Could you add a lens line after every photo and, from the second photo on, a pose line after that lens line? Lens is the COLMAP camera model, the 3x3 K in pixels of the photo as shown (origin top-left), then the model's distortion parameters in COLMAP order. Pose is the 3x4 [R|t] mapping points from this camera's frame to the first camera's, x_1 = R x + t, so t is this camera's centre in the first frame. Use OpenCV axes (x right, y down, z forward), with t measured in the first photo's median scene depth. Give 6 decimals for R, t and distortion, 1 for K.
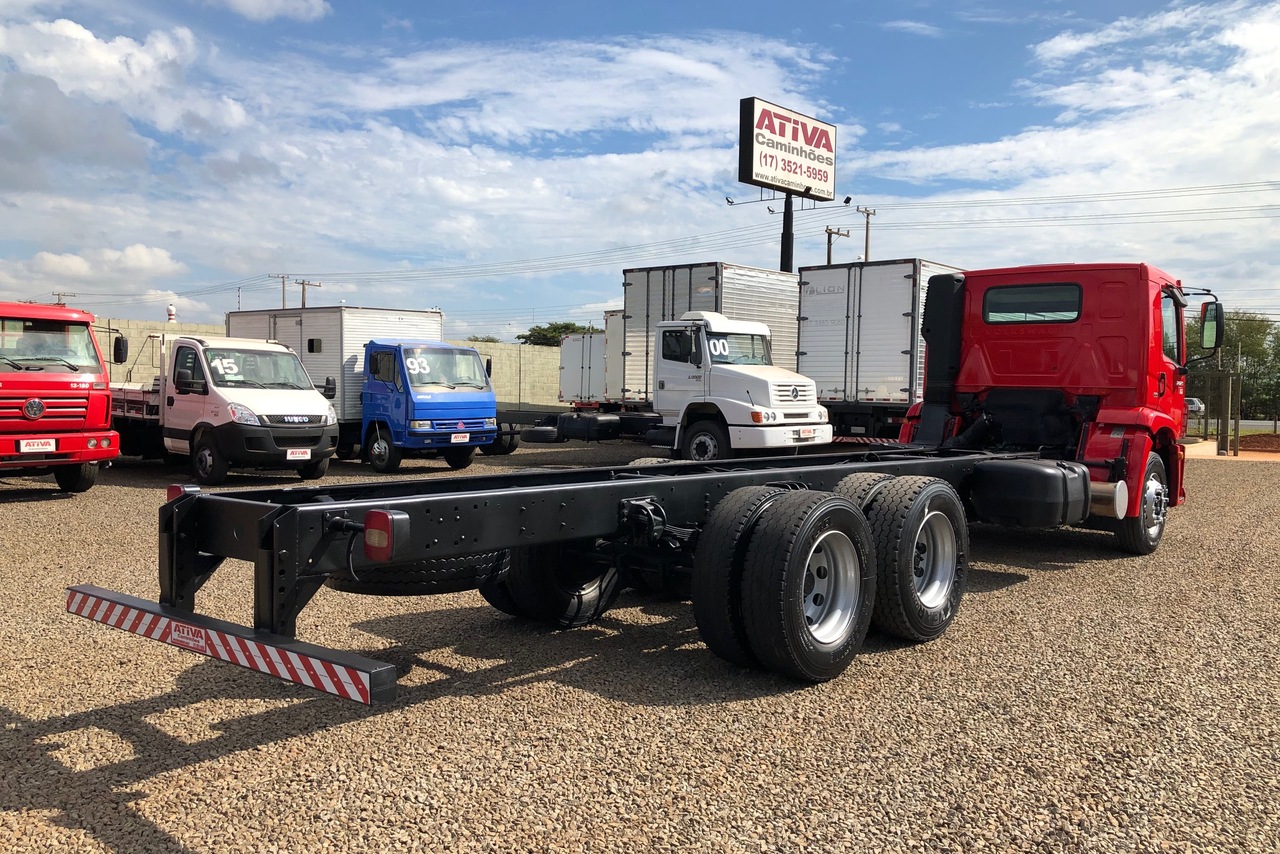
lens RADIAL K [[1057.6, 0, 633.3], [0, 1057.6, 426.5], [0, 0, 1]] dist [0.077321, -0.093179]
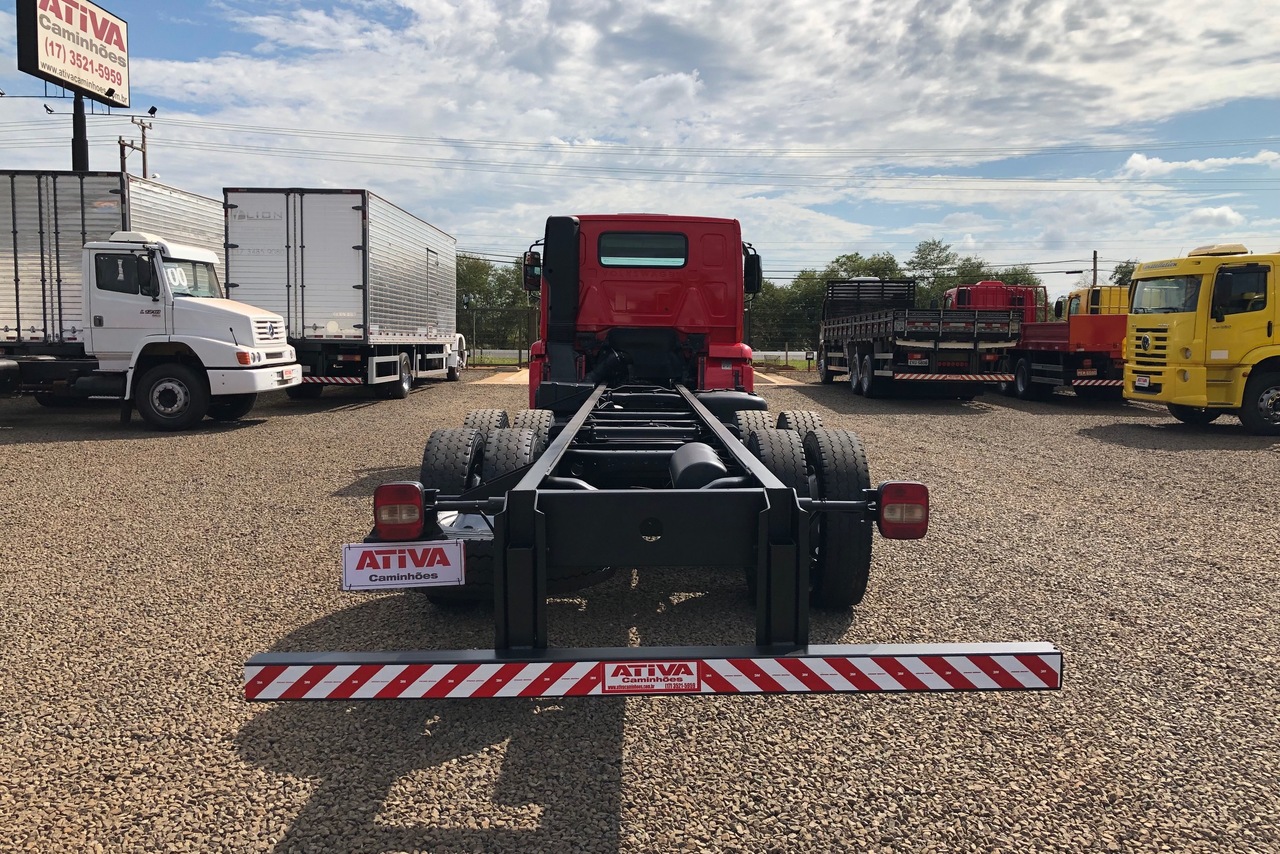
lens RADIAL K [[1074.5, 0, 630.4], [0, 1074.5, 413.7], [0, 0, 1]] dist [0.009193, 0.003409]
pose [[0.745040, -0.058830, 0.664420, -0.110739], [0.024811, 0.997858, 0.060532, -0.004168], [-0.666558, -0.028614, 0.744904, 0.054659]]
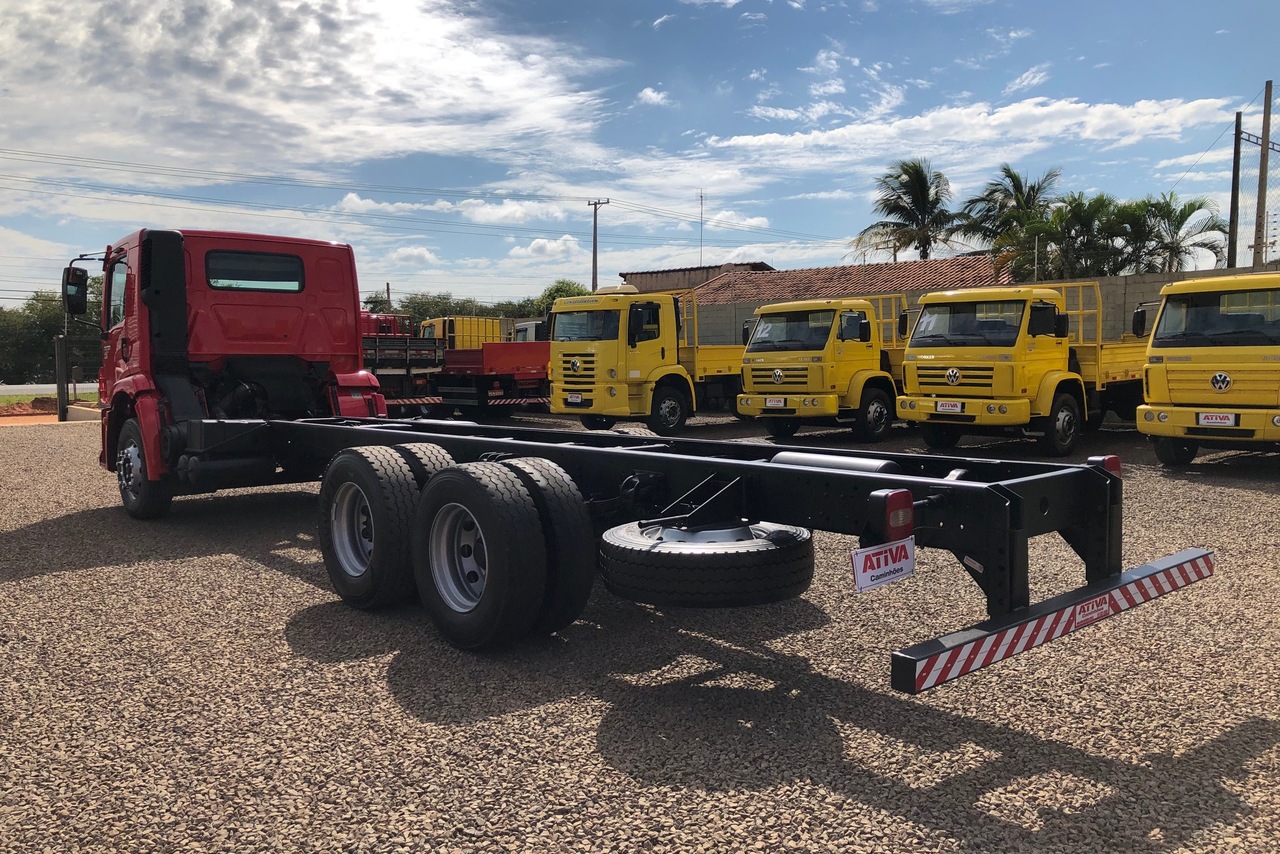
lens RADIAL K [[1057.6, 0, 633.3], [0, 1057.6, 426.5], [0, 0, 1]] dist [0.077321, -0.093179]
pose [[0.114929, -0.077822, 0.990321, -0.175352], [0.041872, 0.996420, 0.073442, -0.008527], [-0.992491, 0.033026, 0.117776, 0.156900]]
